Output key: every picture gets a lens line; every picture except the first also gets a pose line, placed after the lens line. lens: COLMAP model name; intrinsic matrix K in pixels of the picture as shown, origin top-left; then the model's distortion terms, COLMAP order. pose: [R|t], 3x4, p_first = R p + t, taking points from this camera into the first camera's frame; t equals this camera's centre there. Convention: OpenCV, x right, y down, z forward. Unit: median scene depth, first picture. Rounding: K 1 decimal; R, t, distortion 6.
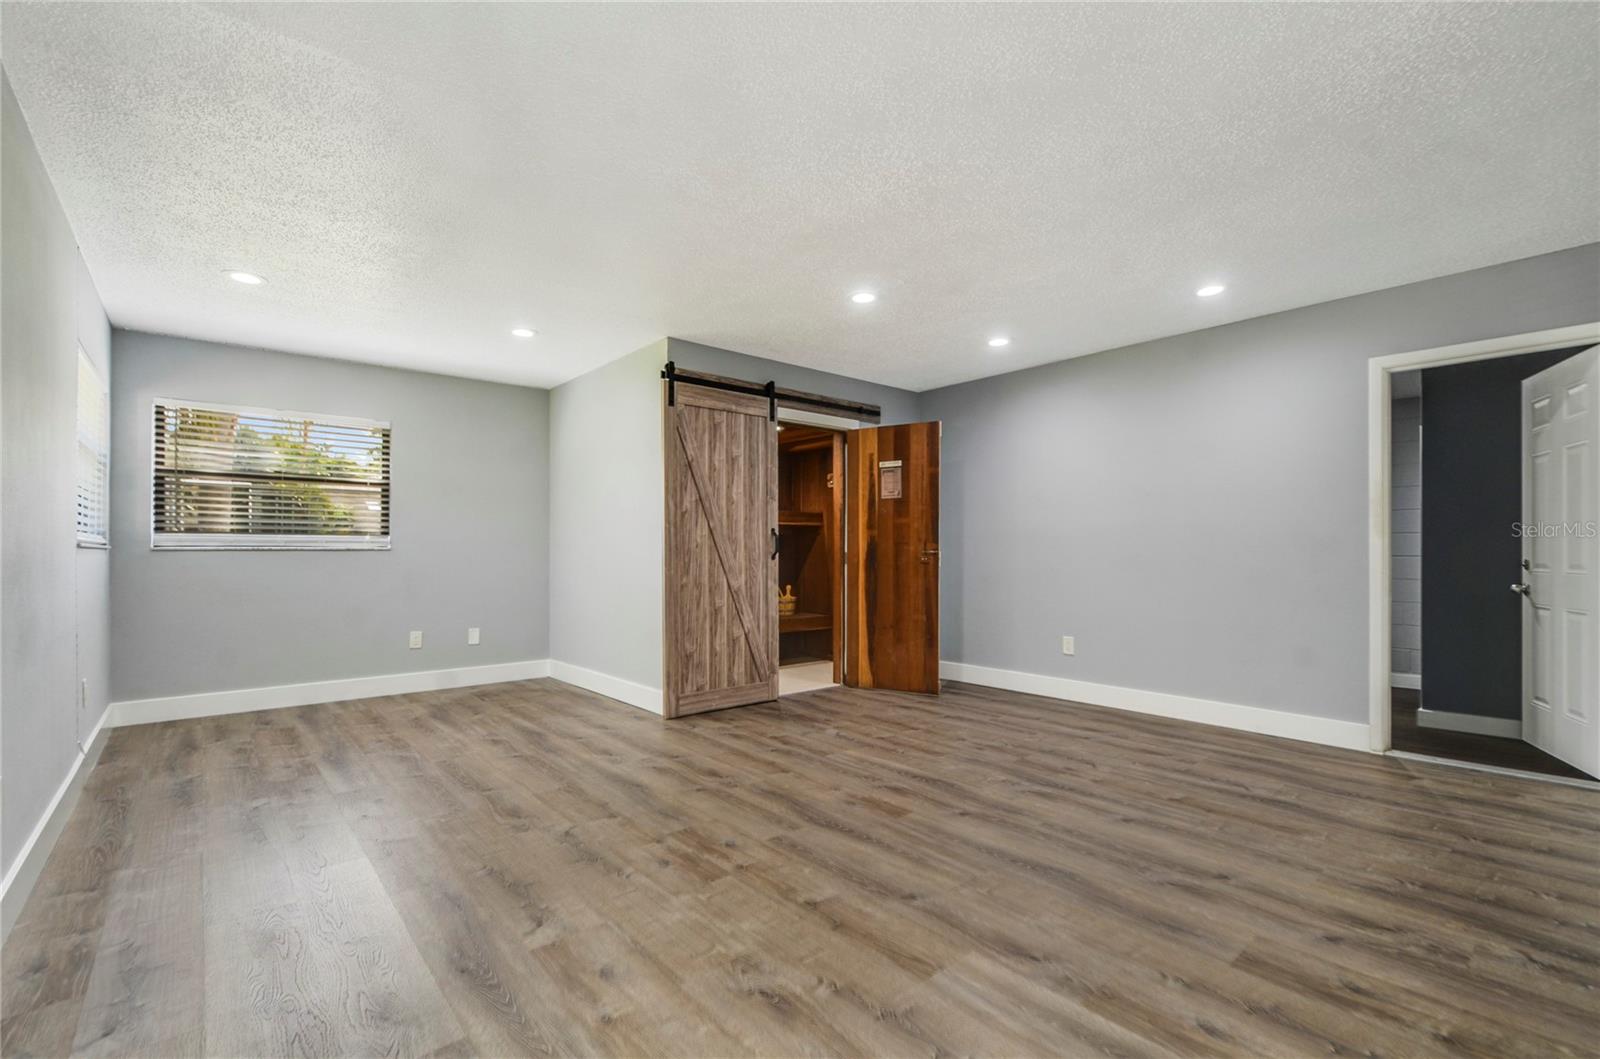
lens RADIAL K [[700.9, 0, 803.2], [0, 700.9, 533.2], [0, 0, 1]] dist [0.001322, -0.003658]
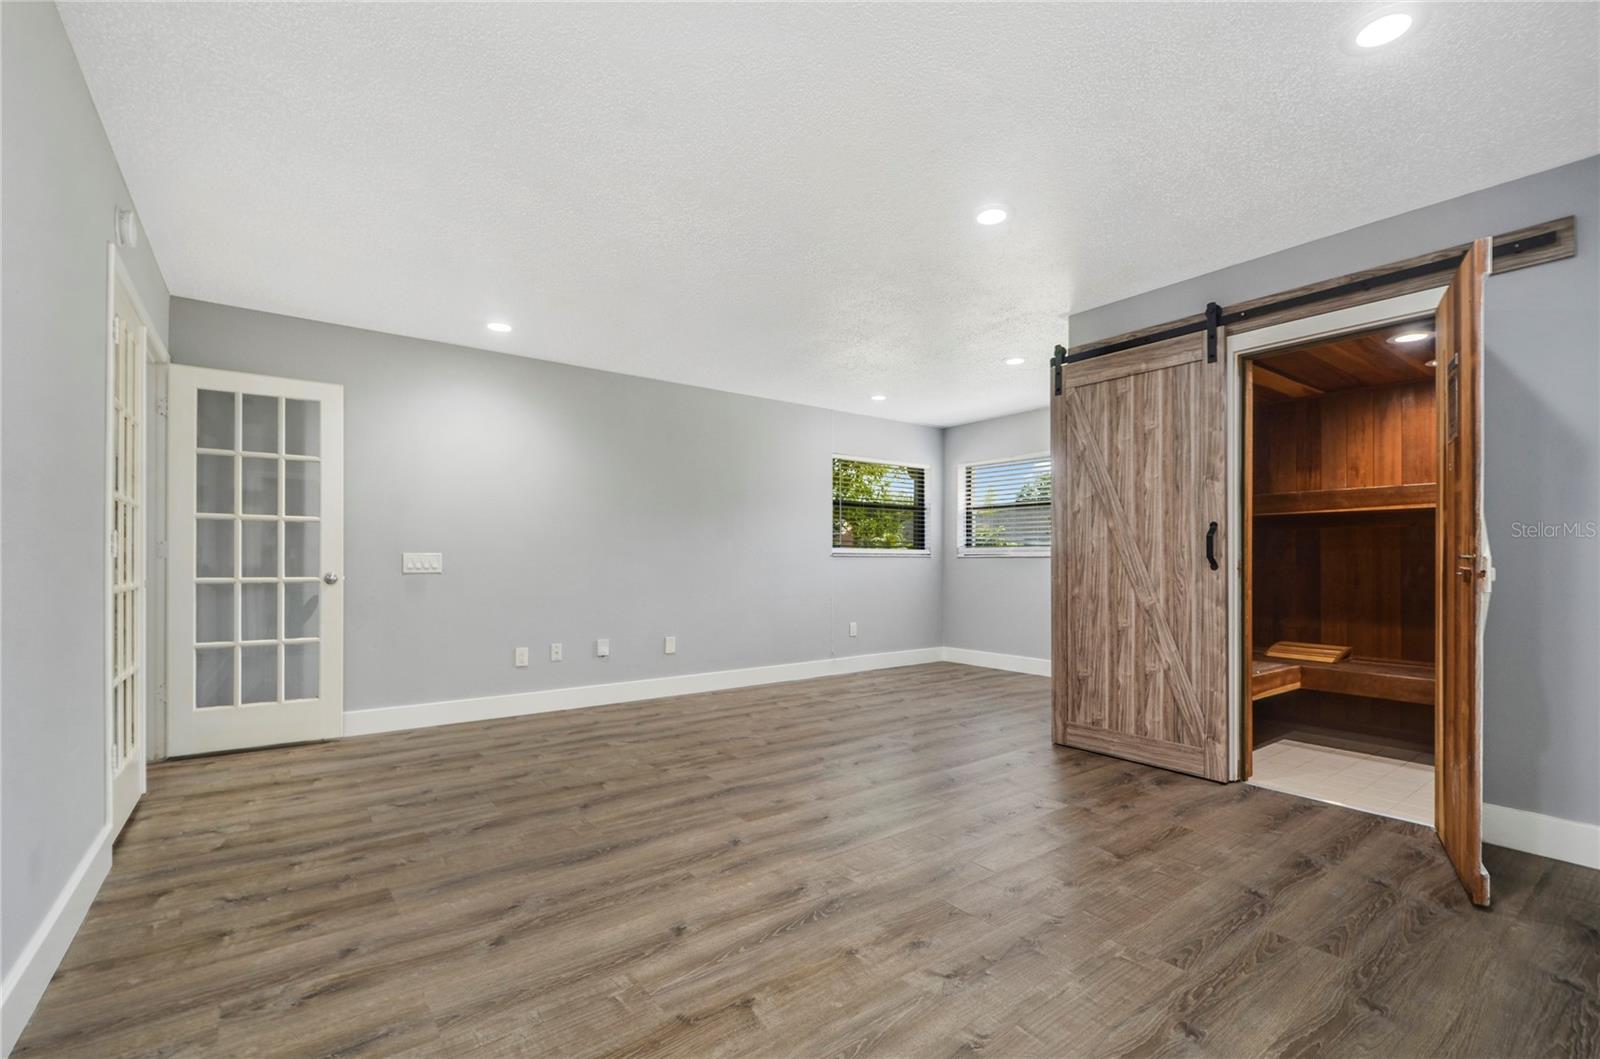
lens RADIAL K [[700.9, 0, 796.4], [0, 700.9, 538.4], [0, 0, 1]] dist [0.001322, -0.003658]
pose [[-0.060670, -0.030018, -0.997706, 0.717146], [0.026706, 0.999141, -0.031686, 0.020827], [0.997801, -0.028567, -0.059817, 0.712167]]
